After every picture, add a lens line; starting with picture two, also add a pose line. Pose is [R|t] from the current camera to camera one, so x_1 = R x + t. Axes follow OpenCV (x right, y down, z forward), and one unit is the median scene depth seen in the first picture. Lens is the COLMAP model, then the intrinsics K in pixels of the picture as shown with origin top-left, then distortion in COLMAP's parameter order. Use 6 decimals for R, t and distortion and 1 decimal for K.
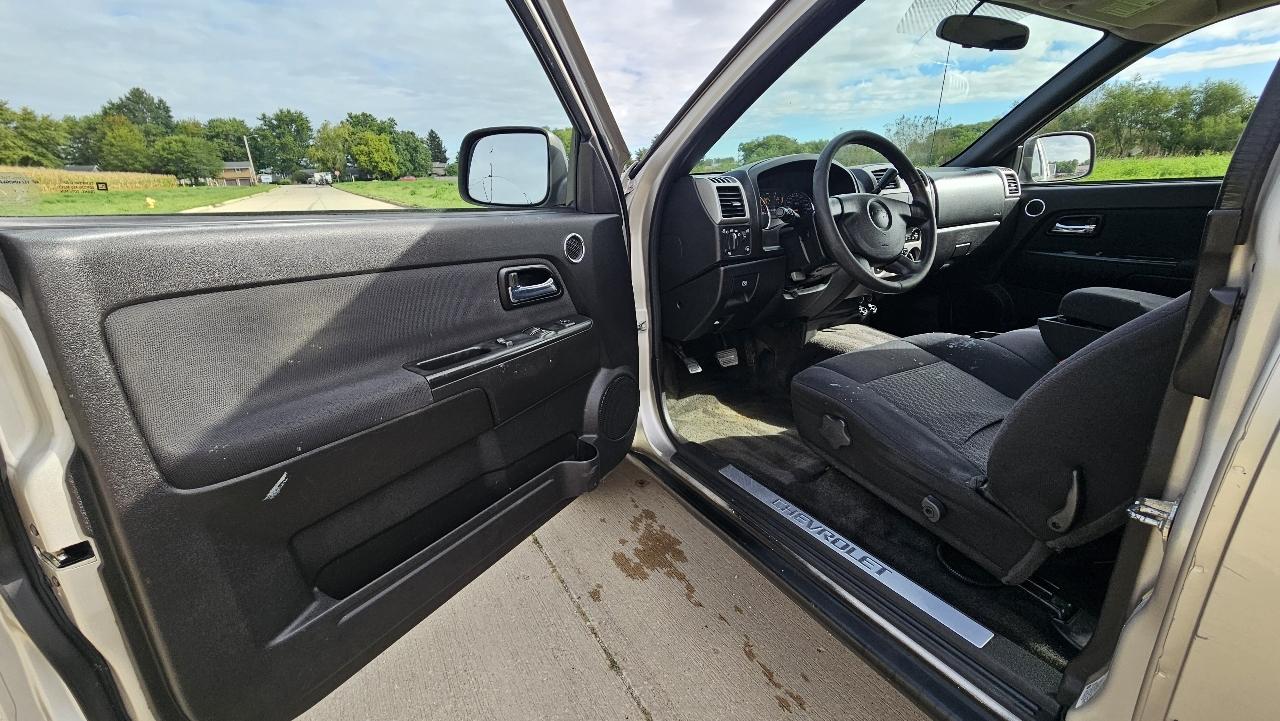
lens RADIAL K [[527.8, 0, 633.8], [0, 527.8, 348.8], [0, 0, 1]] dist [-0.000294, 0.002805]
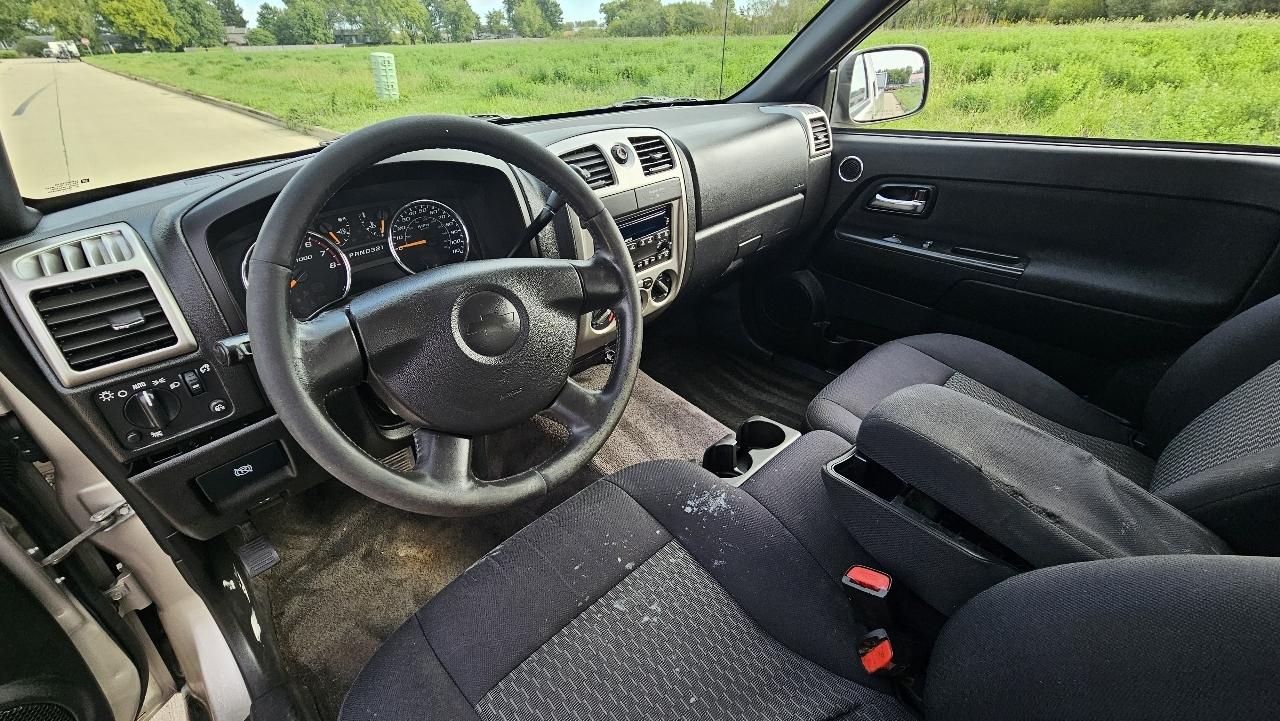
lens RADIAL K [[527.8, 0, 633.8], [0, 527.8, 348.8], [0, 0, 1]] dist [-0.000294, 0.002805]
pose [[0.972277, -0.122131, 0.199401, 0.454467], [0.078275, 0.973555, 0.214623, -0.294701], [-0.220340, -0.193065, 0.956126, 0.514535]]
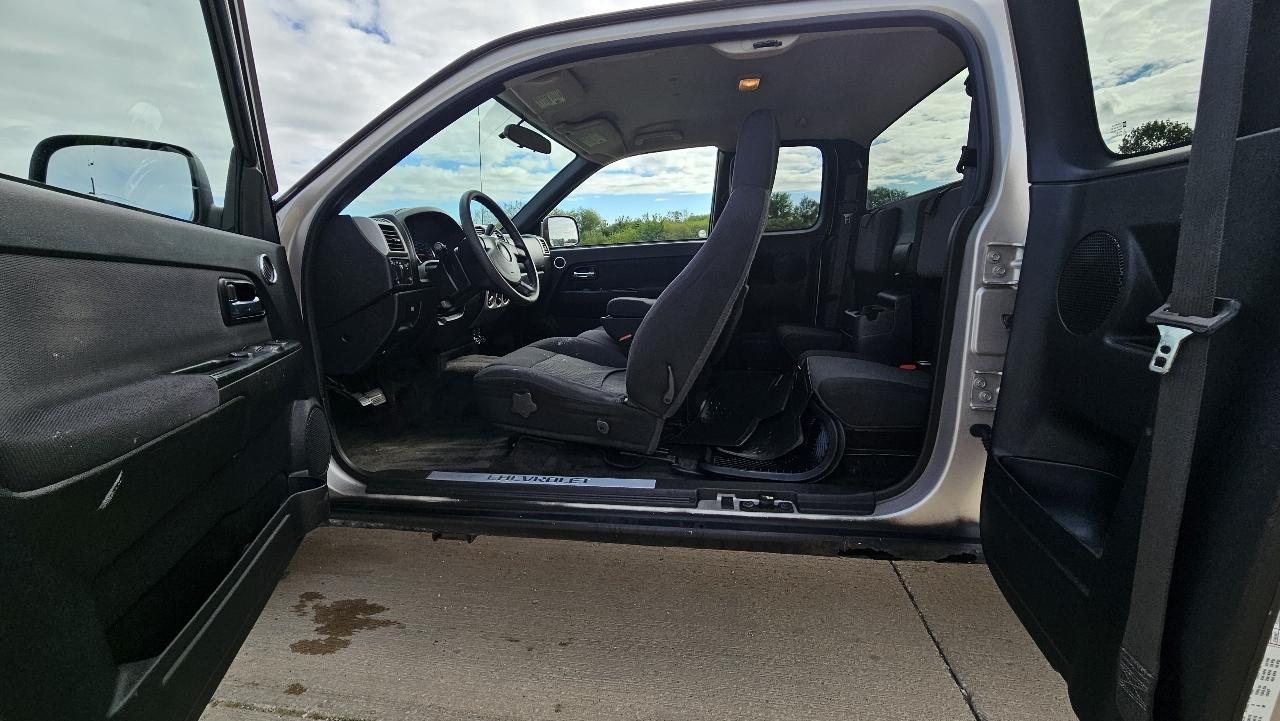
lens RADIAL K [[527.8, 0, 633.8], [0, 527.8, 348.8], [0, 0, 1]] dist [-0.000294, 0.002805]
pose [[0.641509, -0.116342, 0.758242, -0.356550], [0.240298, 0.969162, -0.054599, 0.135843], [-0.728508, 0.217230, 0.649683, -0.070114]]
